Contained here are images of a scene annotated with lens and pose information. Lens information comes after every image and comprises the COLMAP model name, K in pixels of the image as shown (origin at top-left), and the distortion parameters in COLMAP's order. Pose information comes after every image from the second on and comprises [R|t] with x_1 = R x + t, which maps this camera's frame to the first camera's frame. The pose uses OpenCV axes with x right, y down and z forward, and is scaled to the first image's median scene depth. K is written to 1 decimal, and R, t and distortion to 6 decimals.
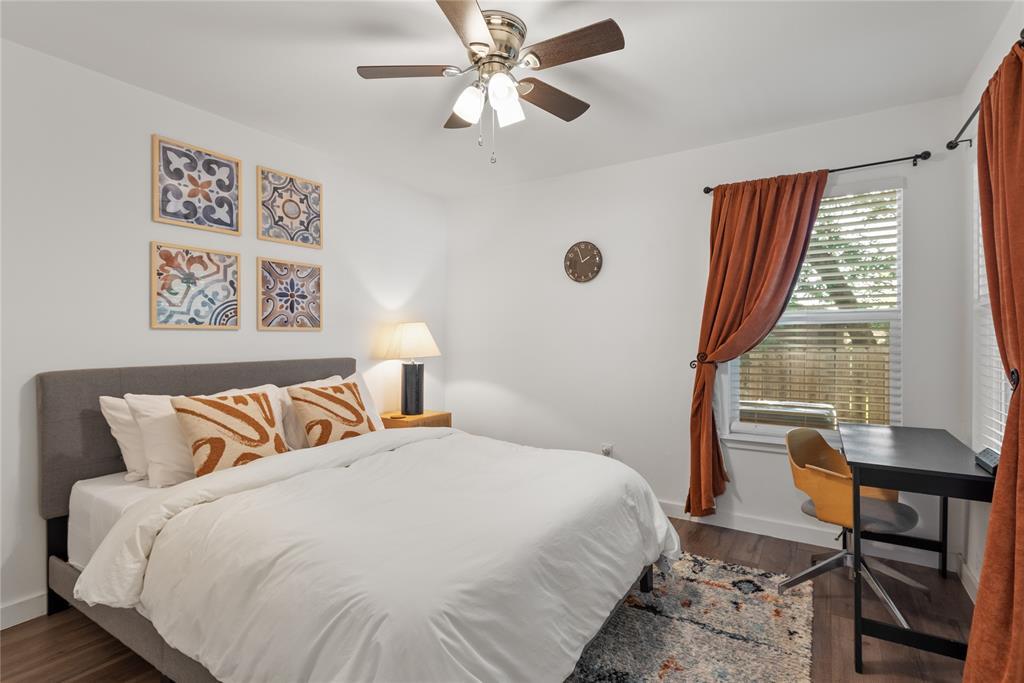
lens RADIAL K [[487.8, 0, 514.3], [0, 487.8, 335.8], [0, 0, 1]] dist [0.002811, 0.000818]
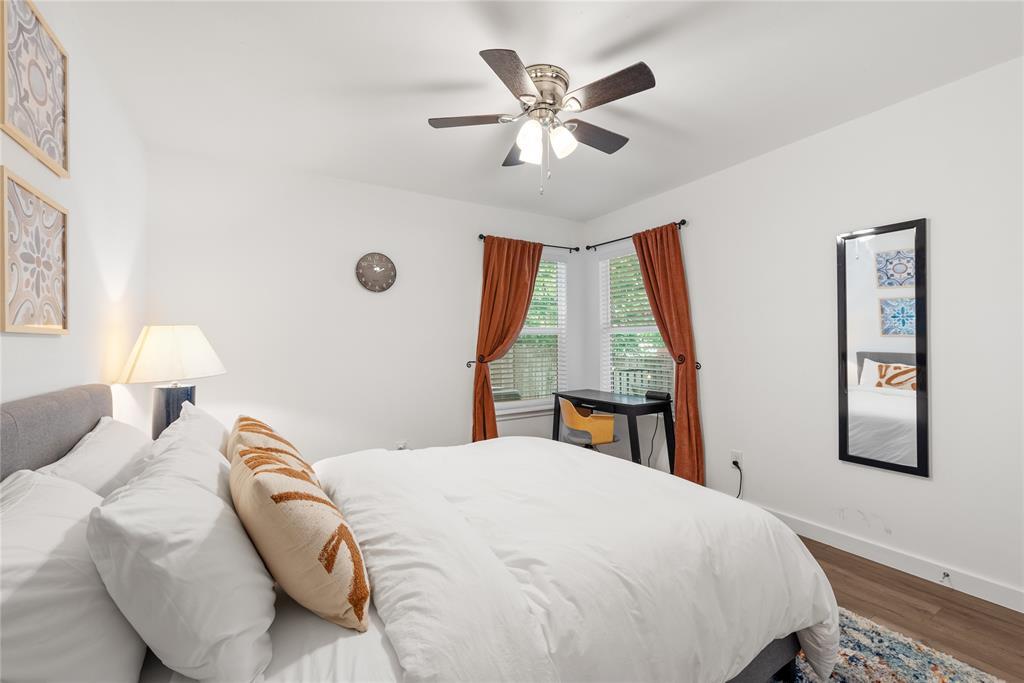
lens RADIAL K [[421.6, 0, 513.5], [0, 421.6, 337.7], [0, 0, 1]] dist [0.001082, 0.000085]
pose [[0.440143, 0.007576, 0.897896, -0.634108], [0.007098, 0.999904, -0.011916, 0.000855], [-0.897900, 0.011618, 0.440047, 0.403638]]
